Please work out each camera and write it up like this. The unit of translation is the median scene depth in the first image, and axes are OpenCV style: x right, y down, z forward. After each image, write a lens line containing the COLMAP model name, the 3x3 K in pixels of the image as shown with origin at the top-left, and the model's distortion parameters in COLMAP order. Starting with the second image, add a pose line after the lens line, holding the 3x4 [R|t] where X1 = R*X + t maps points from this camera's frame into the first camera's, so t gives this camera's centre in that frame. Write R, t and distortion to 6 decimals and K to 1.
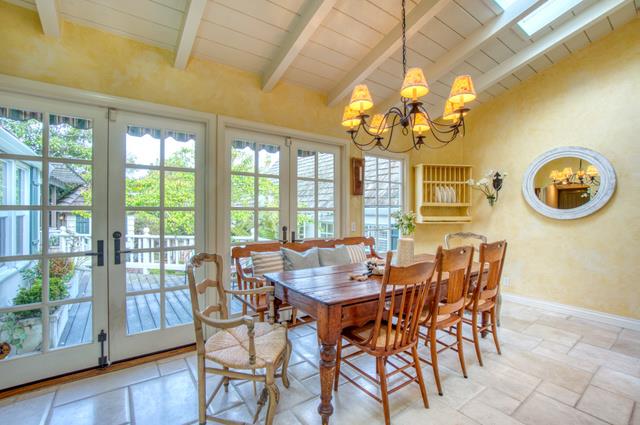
lens RADIAL K [[281.8, 0, 317.1], [0, 281.8, 208.9], [0, 0, 1]] dist [-0.054415, 0.020533]
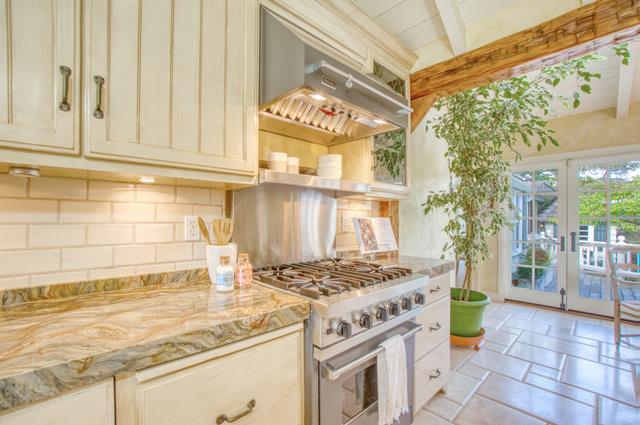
lens RADIAL K [[280.9, 0, 313.3], [0, 280.9, 214.2], [0, 0, 1]] dist [-0.056292, 0.021861]
pose [[0.120712, -0.008025, -0.992655, 0.224269], [-0.006937, 0.999936, -0.008927, 0.000173], [0.992663, 0.007963, 0.120649, -0.238604]]
